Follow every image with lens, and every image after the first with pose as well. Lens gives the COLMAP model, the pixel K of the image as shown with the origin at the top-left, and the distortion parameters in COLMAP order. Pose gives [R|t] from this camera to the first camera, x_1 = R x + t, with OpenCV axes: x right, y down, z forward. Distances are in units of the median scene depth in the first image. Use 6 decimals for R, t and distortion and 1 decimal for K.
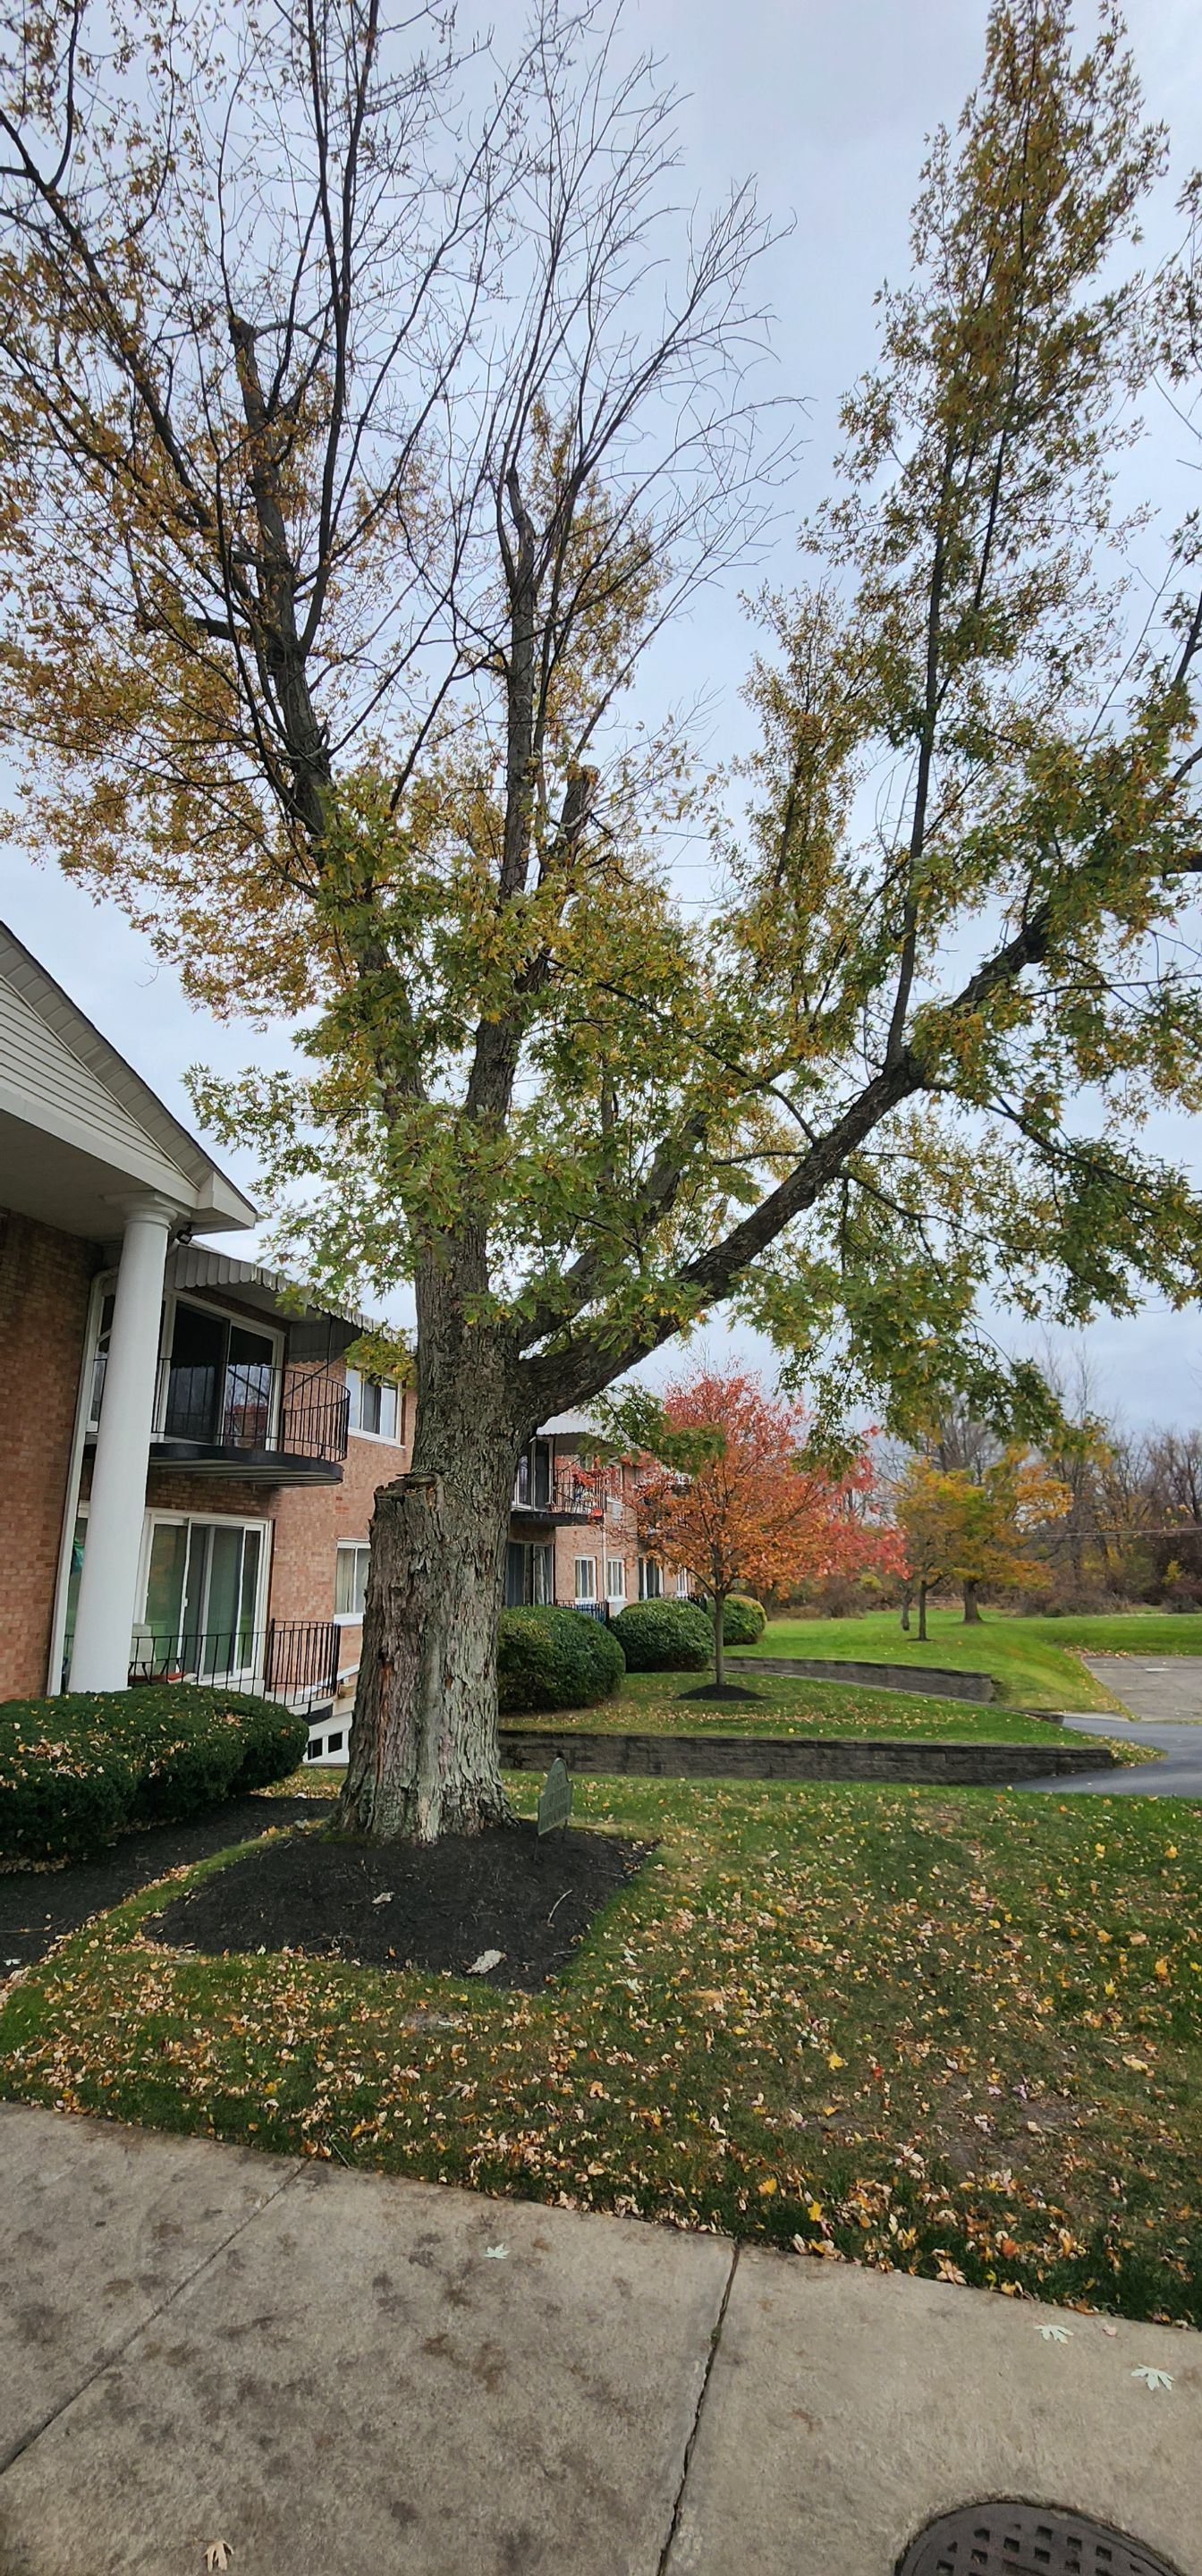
lens RADIAL K [[1072.4, 0, 587.8], [0, 1072.4, 1279.8], [0, 0, 1]] dist [0.003958, -0.000256]
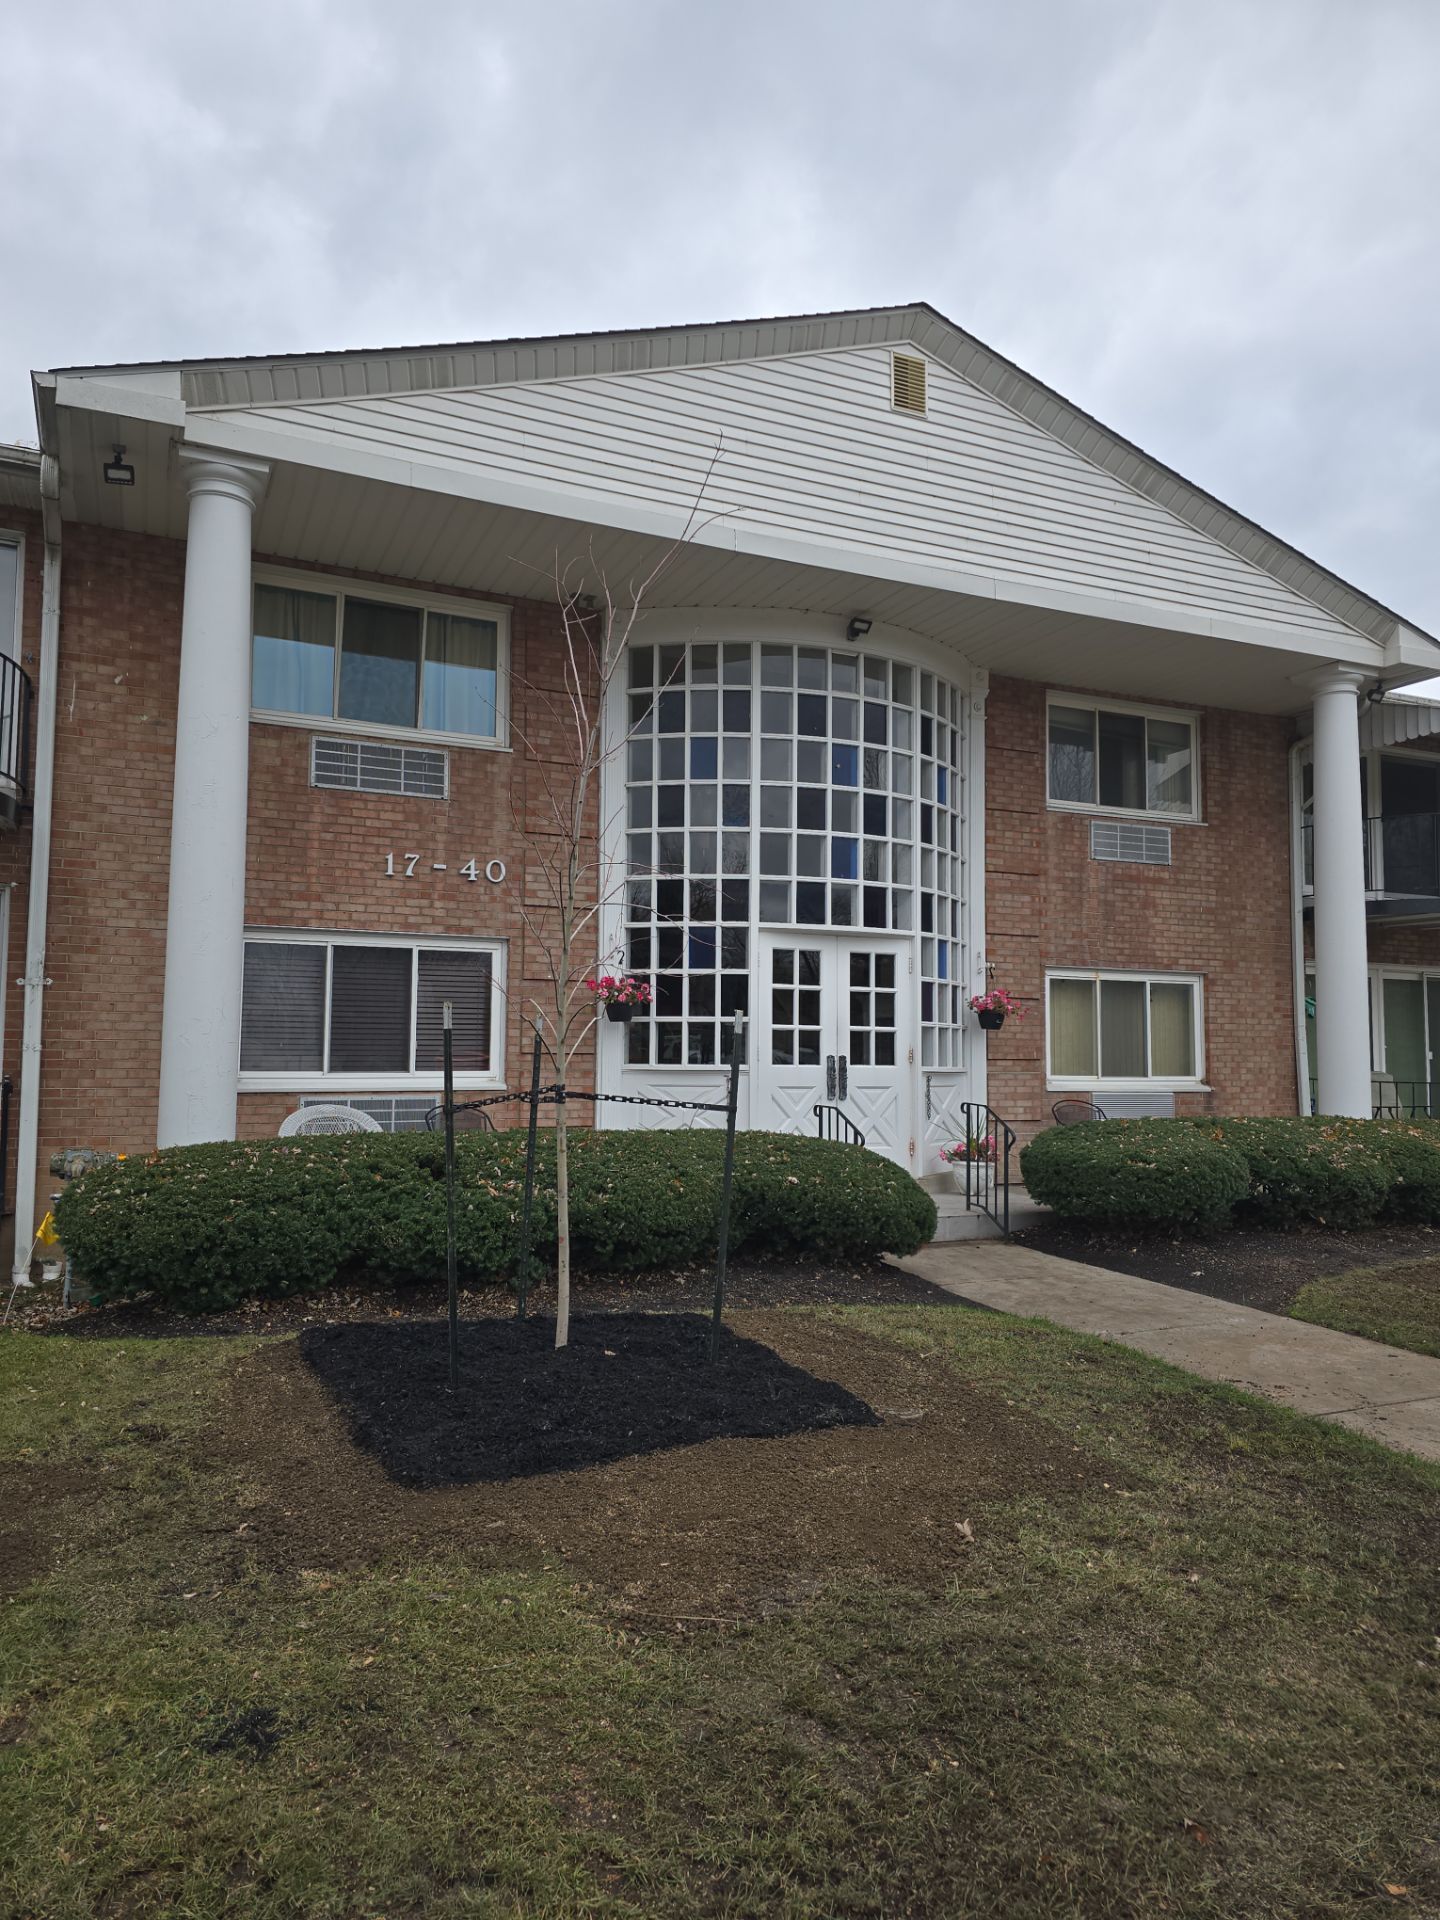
lens RADIAL K [[1291.8, 0, 717.3], [0, 1291.8, 964.0], [0, 0, 1]] dist [0.047650, -0.019698]
pose [[0.652282, -0.039919, -0.756924, 0.135706], [0.188368, 0.975821, 0.110864, -0.047324], [0.734197, -0.214895, 0.644030, -0.285927]]
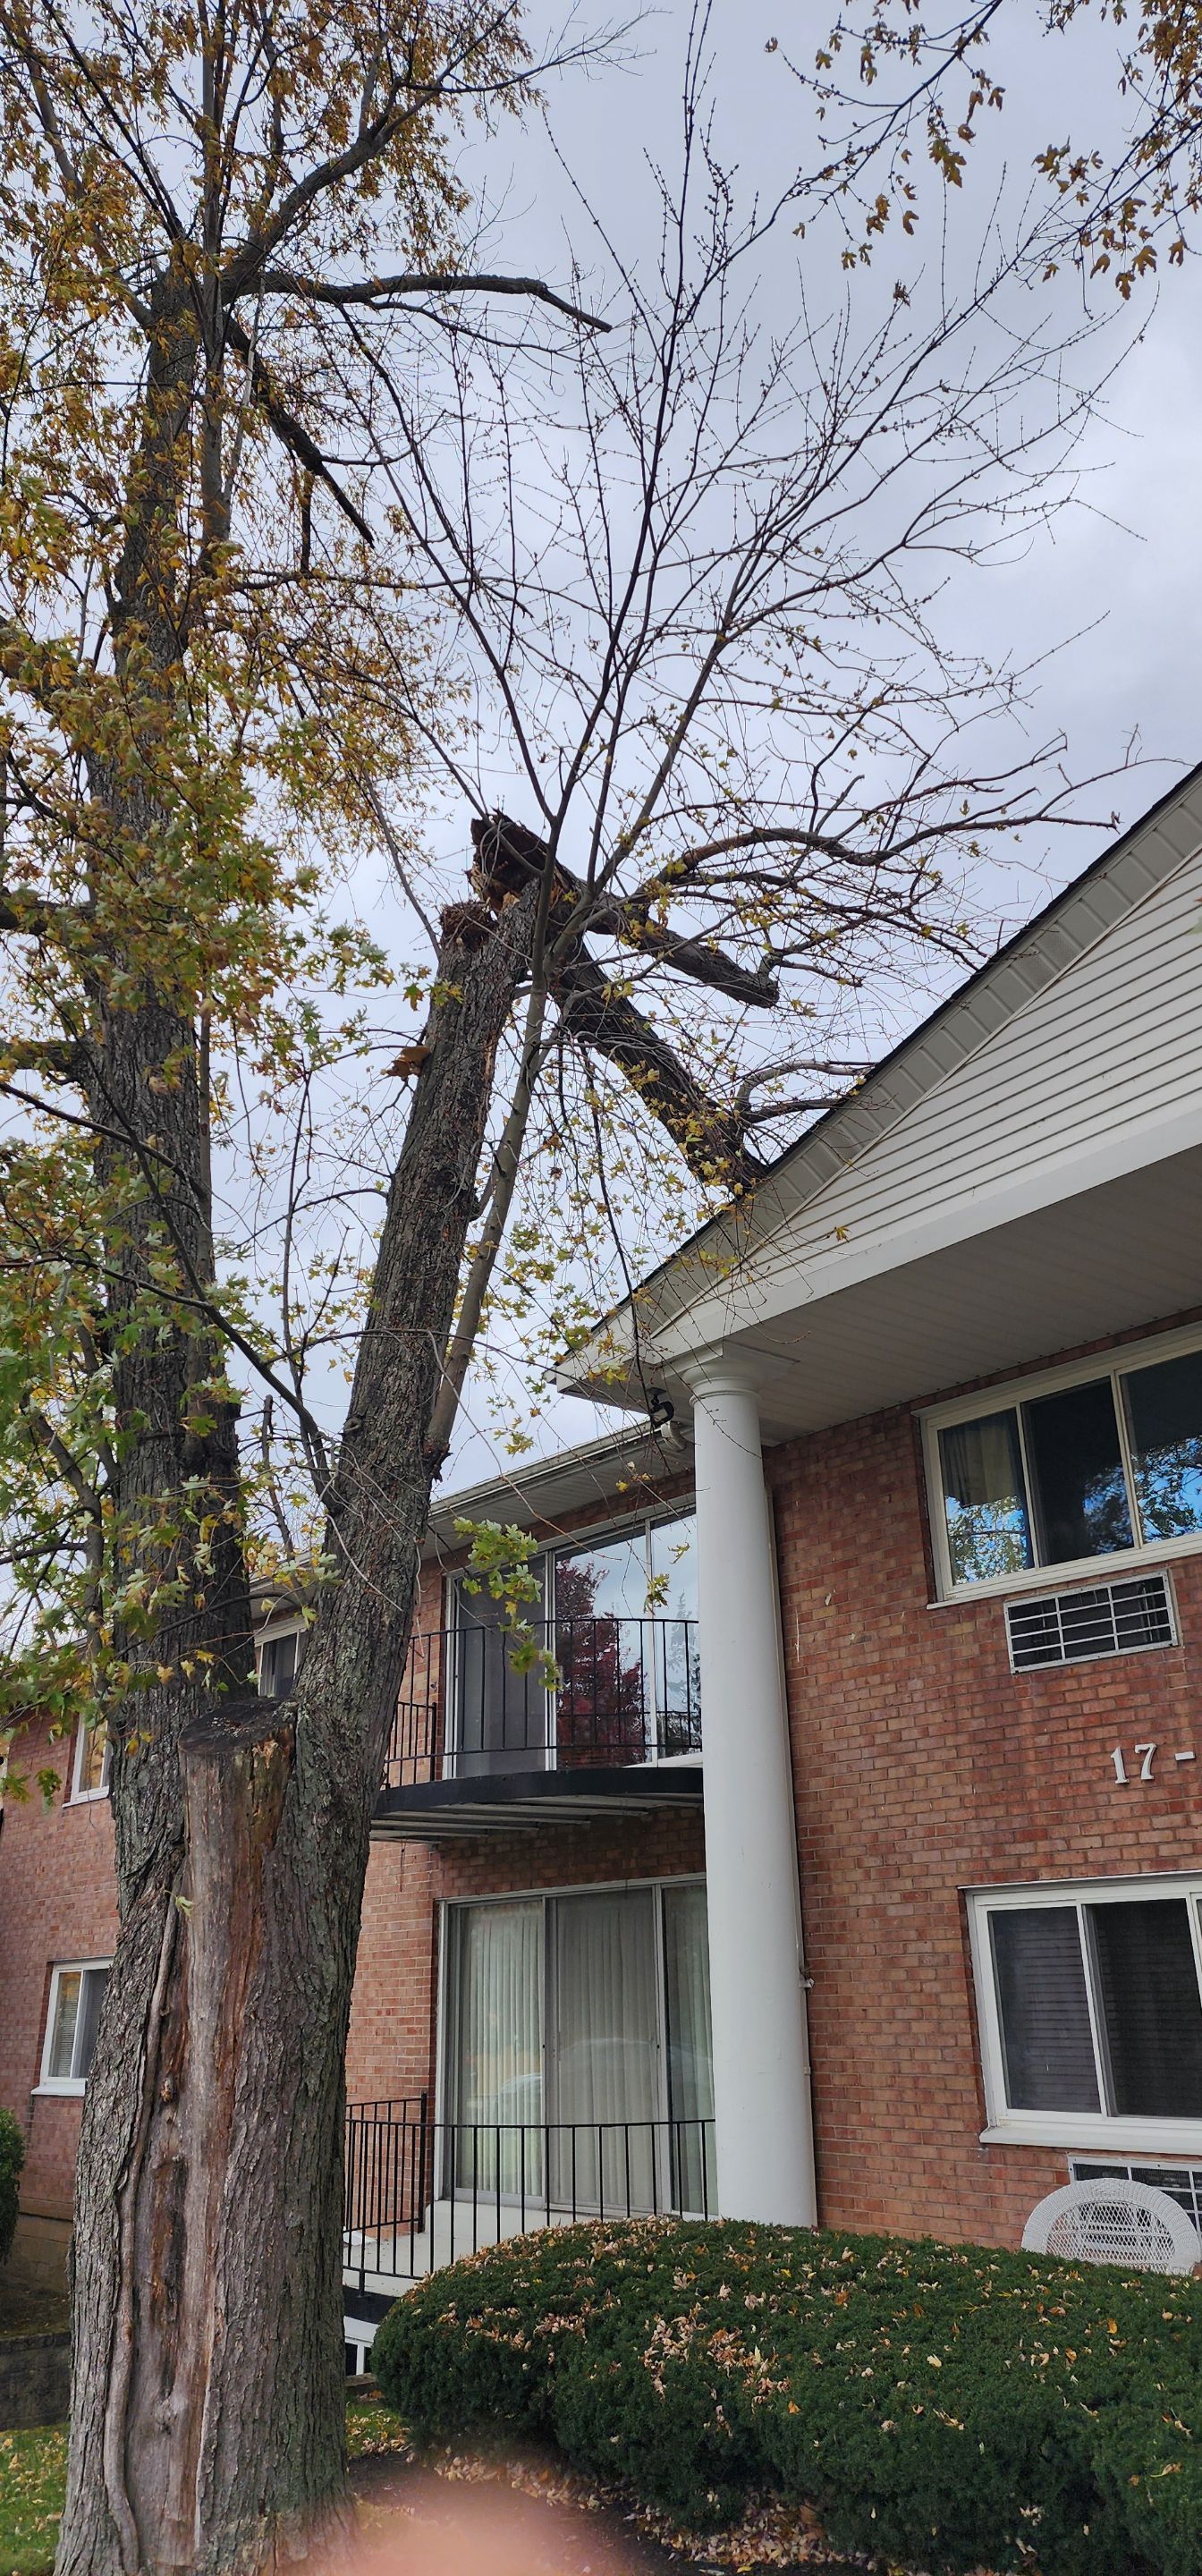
lens RADIAL K [[1691.1, 0, 600.1], [0, 1691.1, 1273.8], [0, 0, 1]] dist [0.057965, -0.051638]
pose [[-0.561040, -0.310873, -0.767198, 0.113149], [0.240853, 0.825401, -0.510590, 0.107205], [0.791975, -0.471244, -0.388208, 0.404528]]
